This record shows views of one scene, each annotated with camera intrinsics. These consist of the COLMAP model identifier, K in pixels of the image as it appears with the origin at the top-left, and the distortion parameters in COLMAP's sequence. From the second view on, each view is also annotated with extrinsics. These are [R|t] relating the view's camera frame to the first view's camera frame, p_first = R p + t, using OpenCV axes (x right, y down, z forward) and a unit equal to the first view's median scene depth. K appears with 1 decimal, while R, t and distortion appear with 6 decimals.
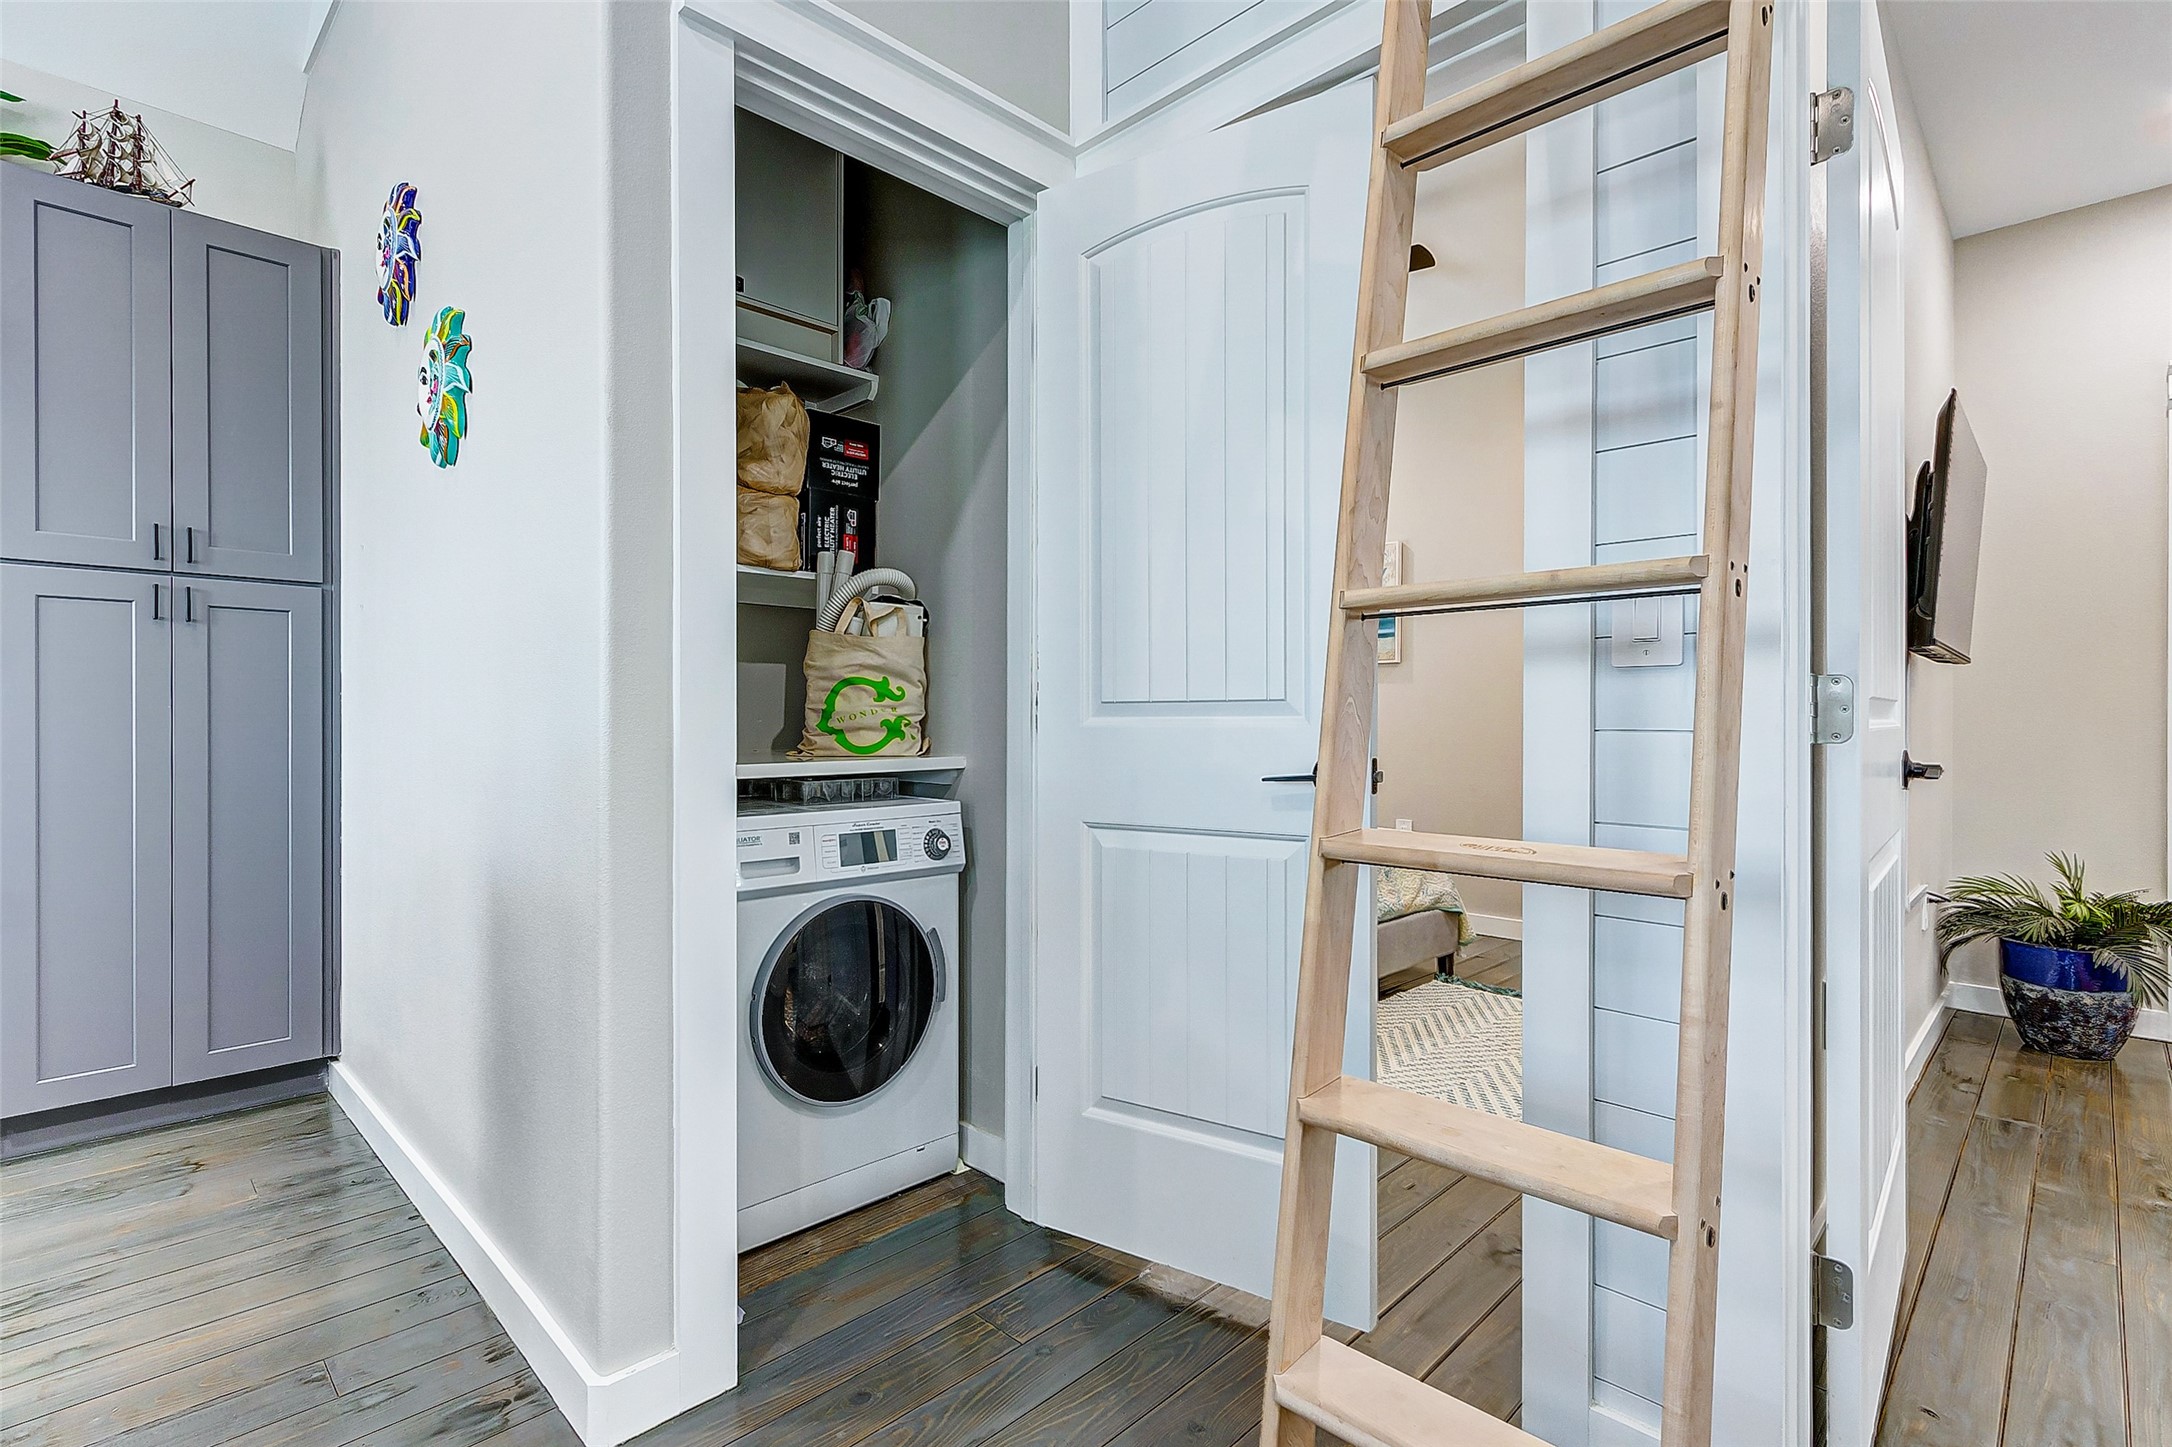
lens RADIAL K [[1016.8, 0, 1080.1], [0, 1016.8, 717.2], [0, 0, 1]] dist [0.004094, -0.001048]
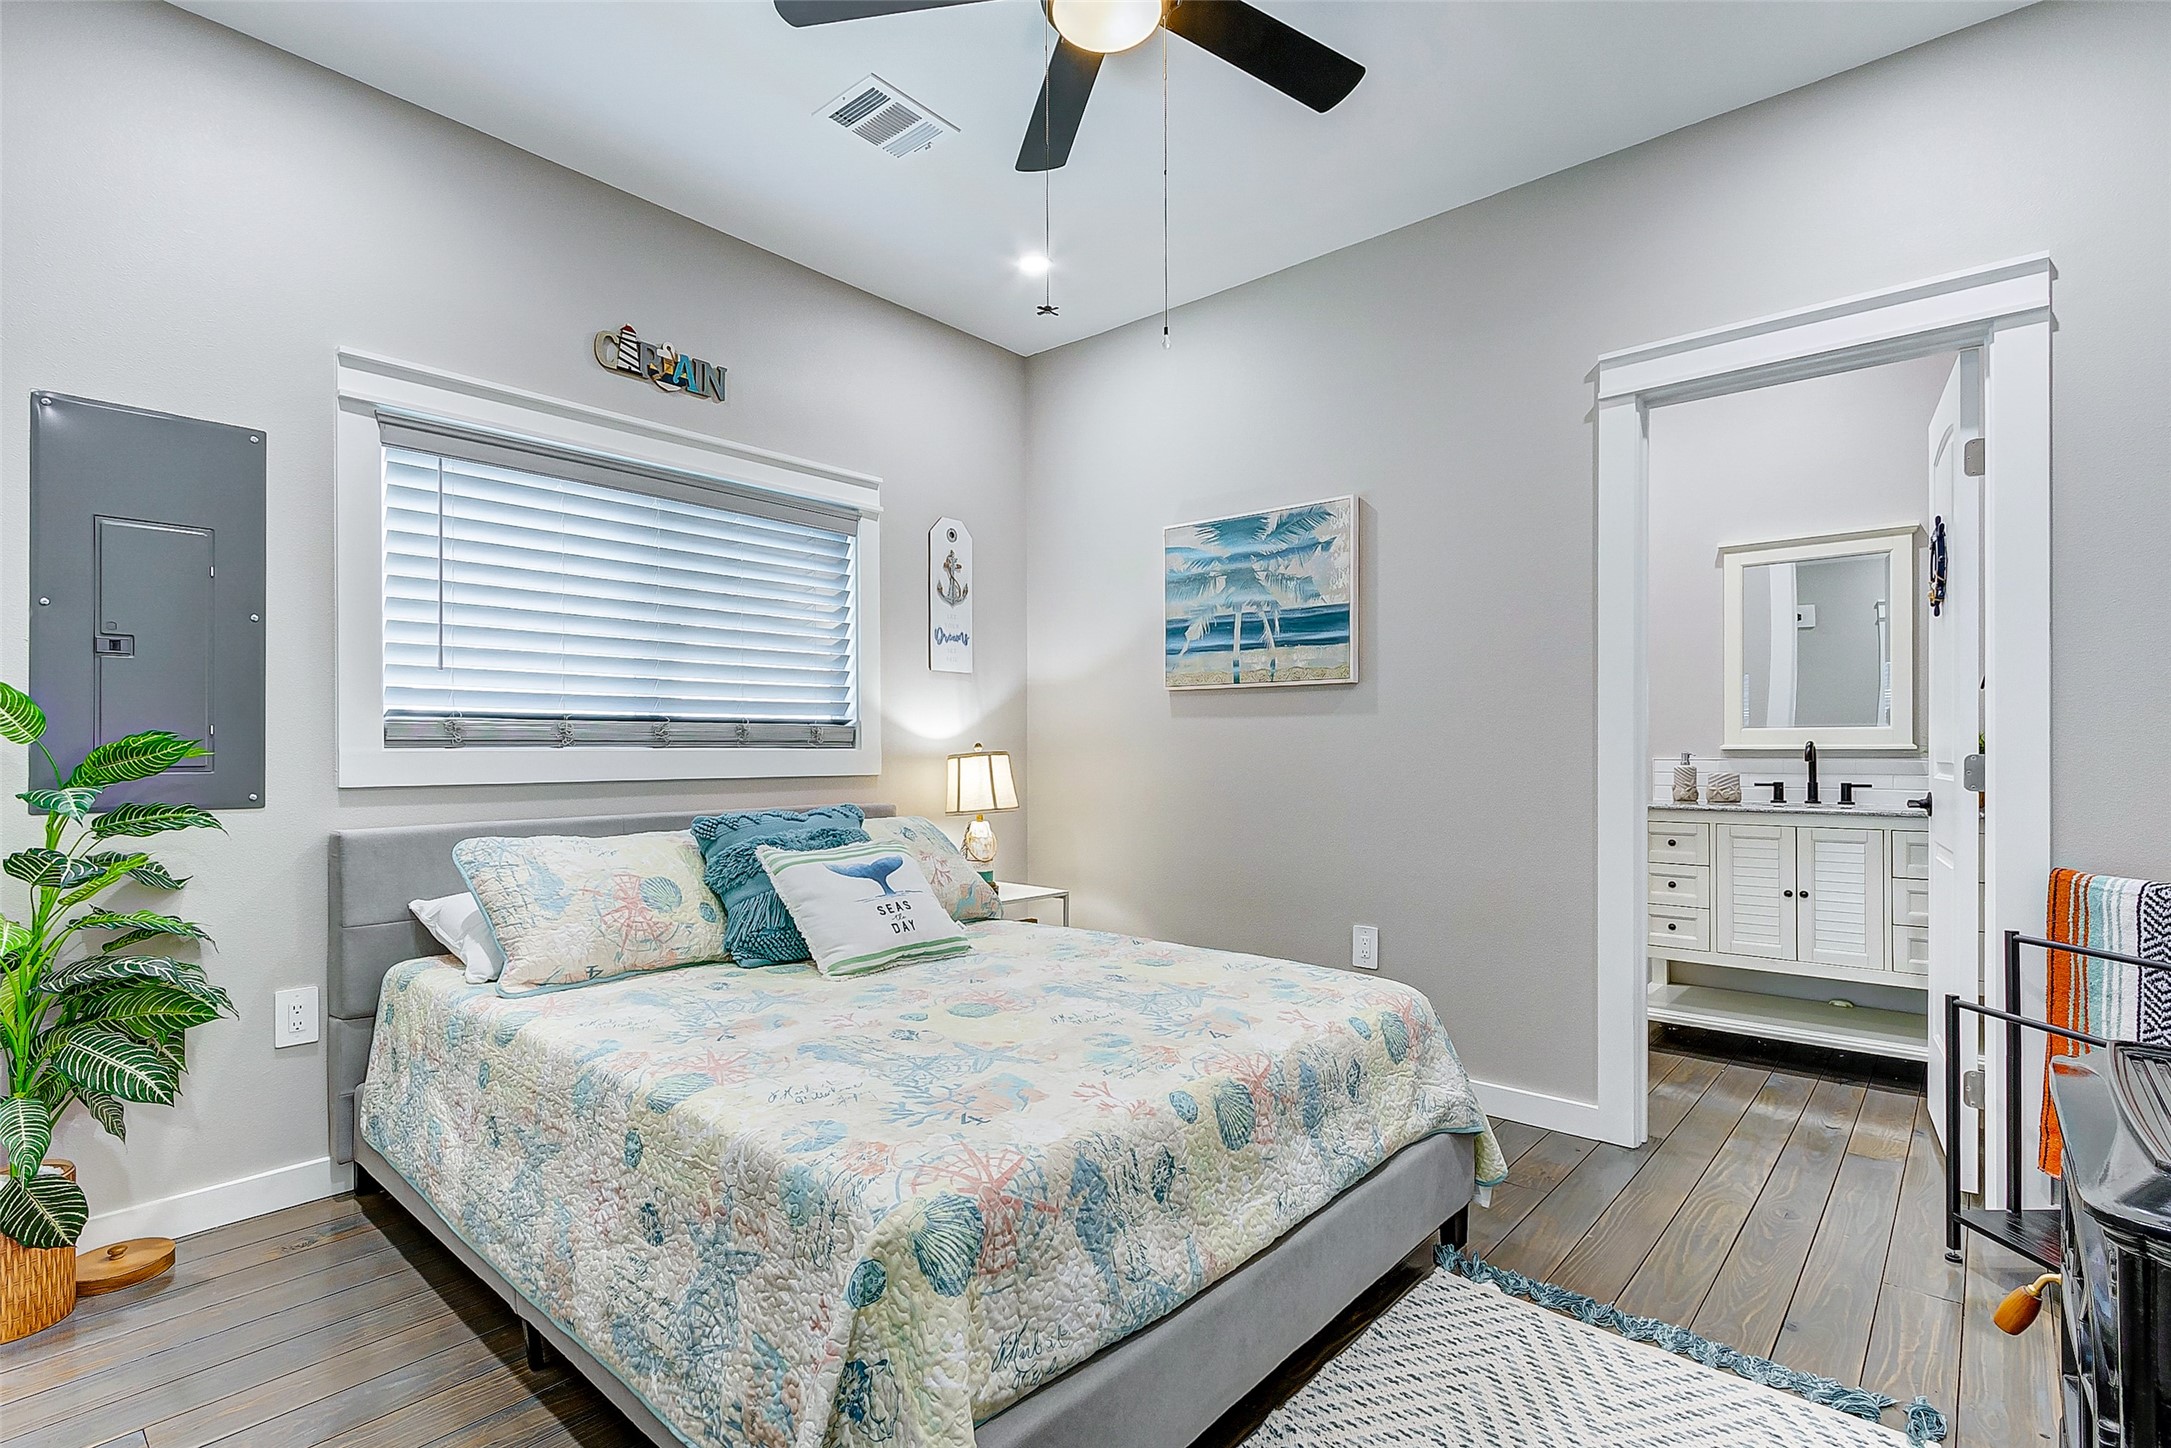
lens RADIAL K [[1016.3, 0, 1070.8], [0, 1016.3, 736.8], [0, 0, 1]] dist [0.004094, -0.001048]
pose [[0.998761, -0.003771, 0.049622, 0.197939], [0.004438, 0.999901, -0.013332, -0.022117], [-0.049567, 0.013536, 0.998679, 0.718516]]
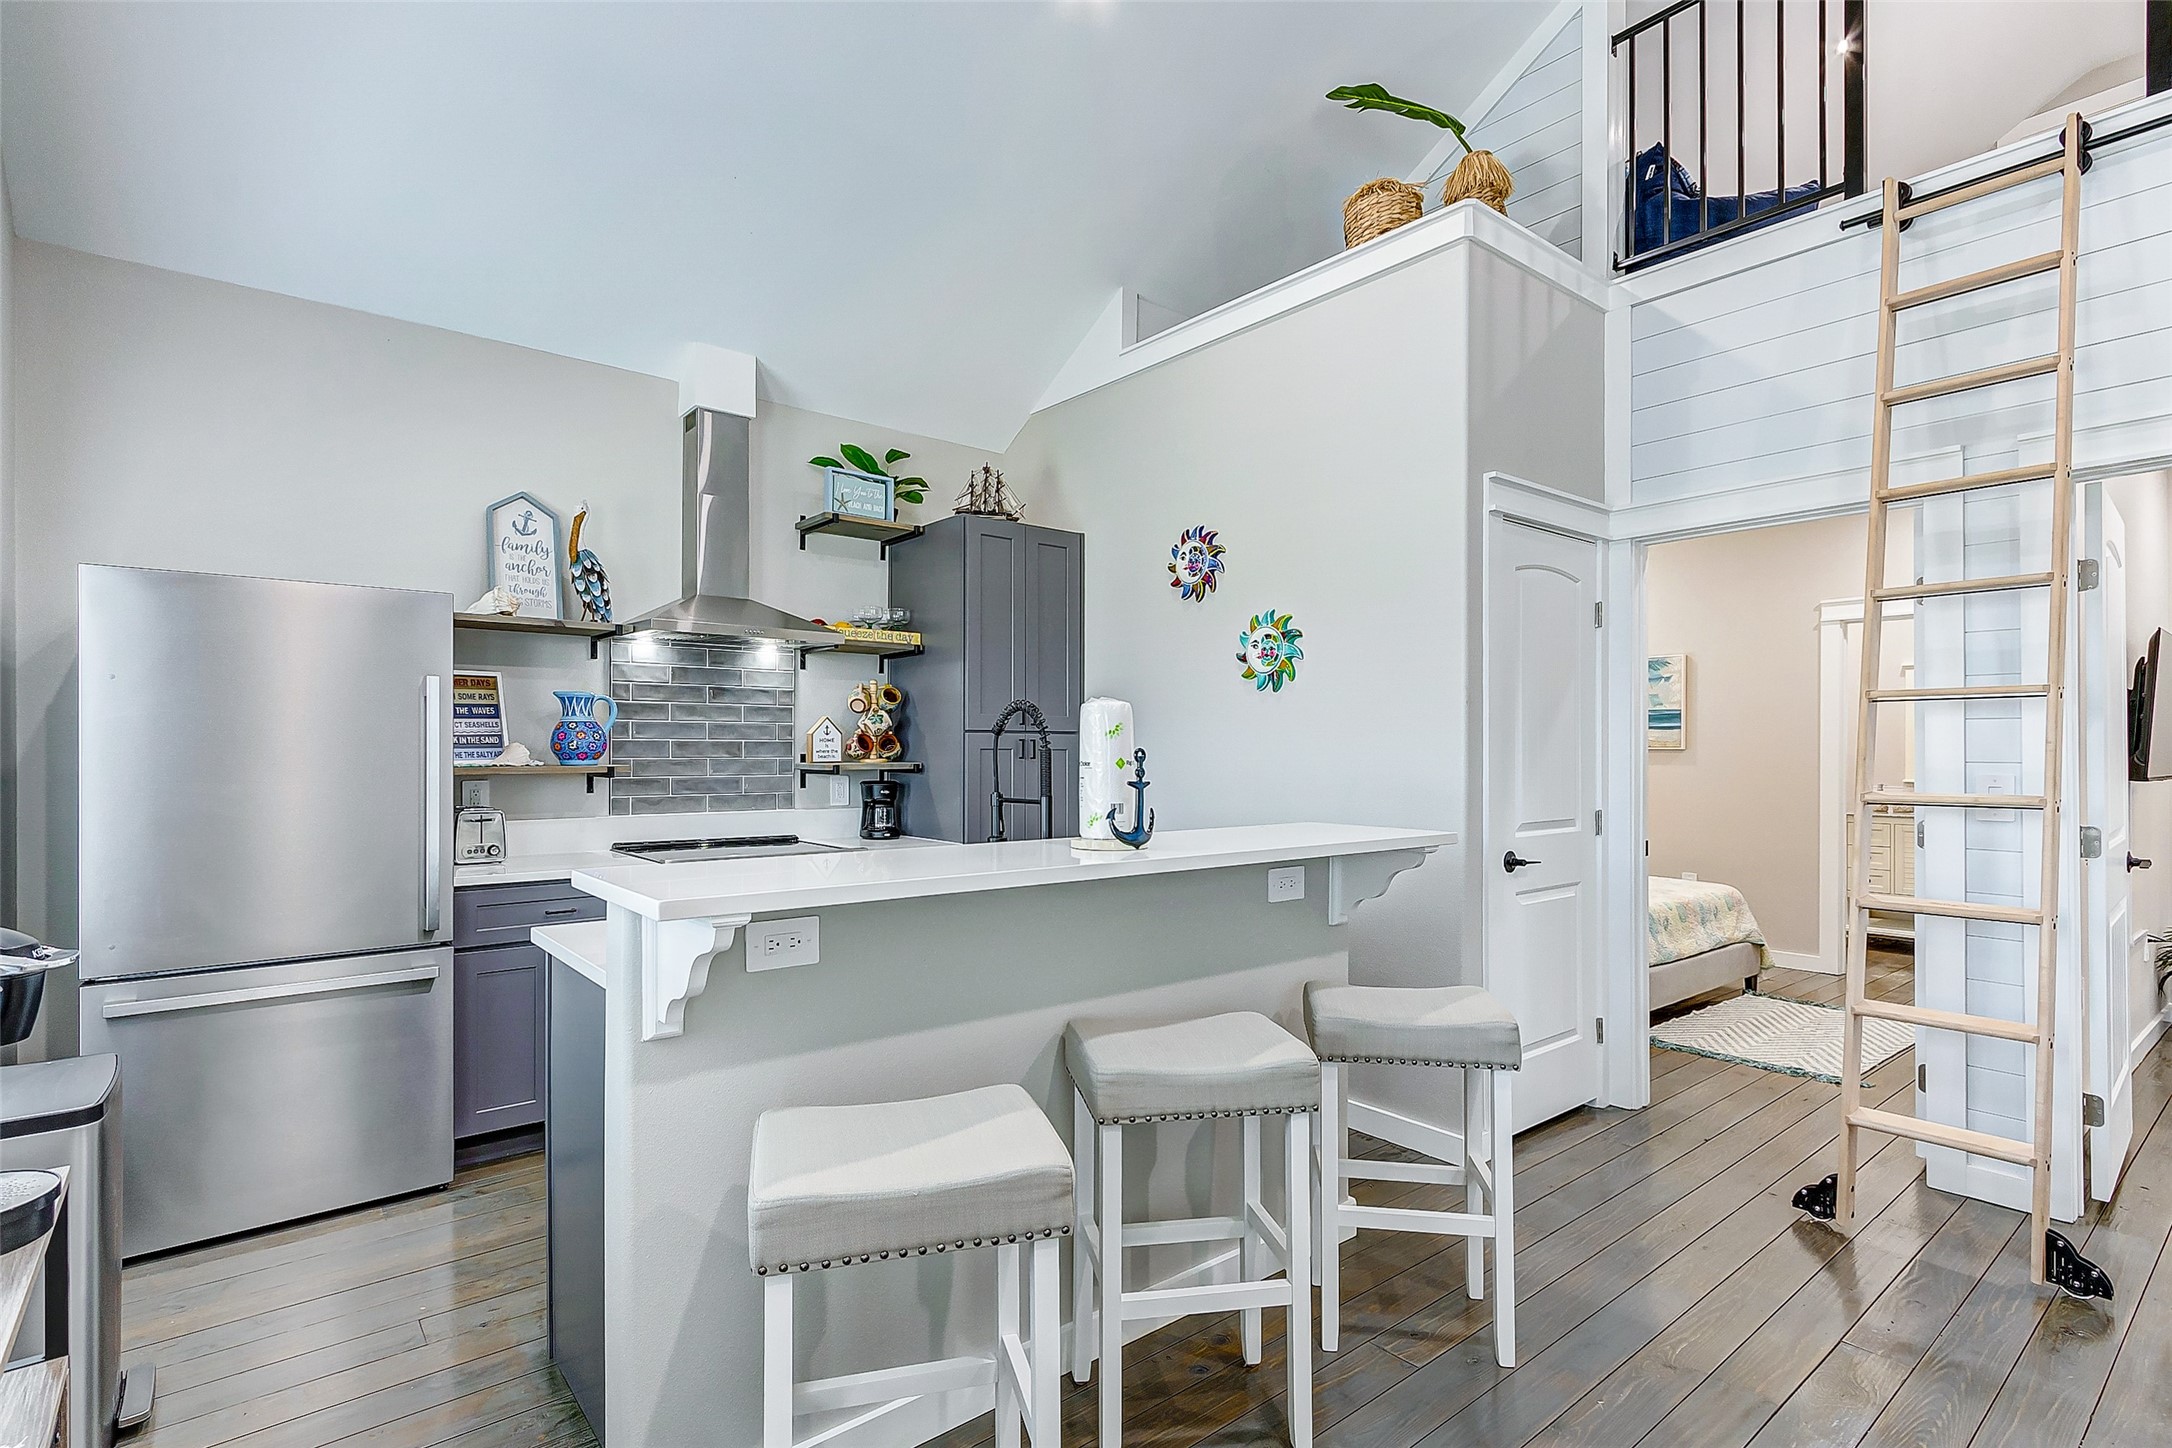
lens RADIAL K [[1016.8, 0, 1075.0], [0, 1016.8, 744.0], [0, 0, 1]] dist [0.004094, -0.001048]
pose [[0.992569, -0.003303, -0.121638, -0.579564], [0.002179, 0.999954, -0.009368, -0.101544], [0.121663, 0.009034, 0.992530, -0.720843]]
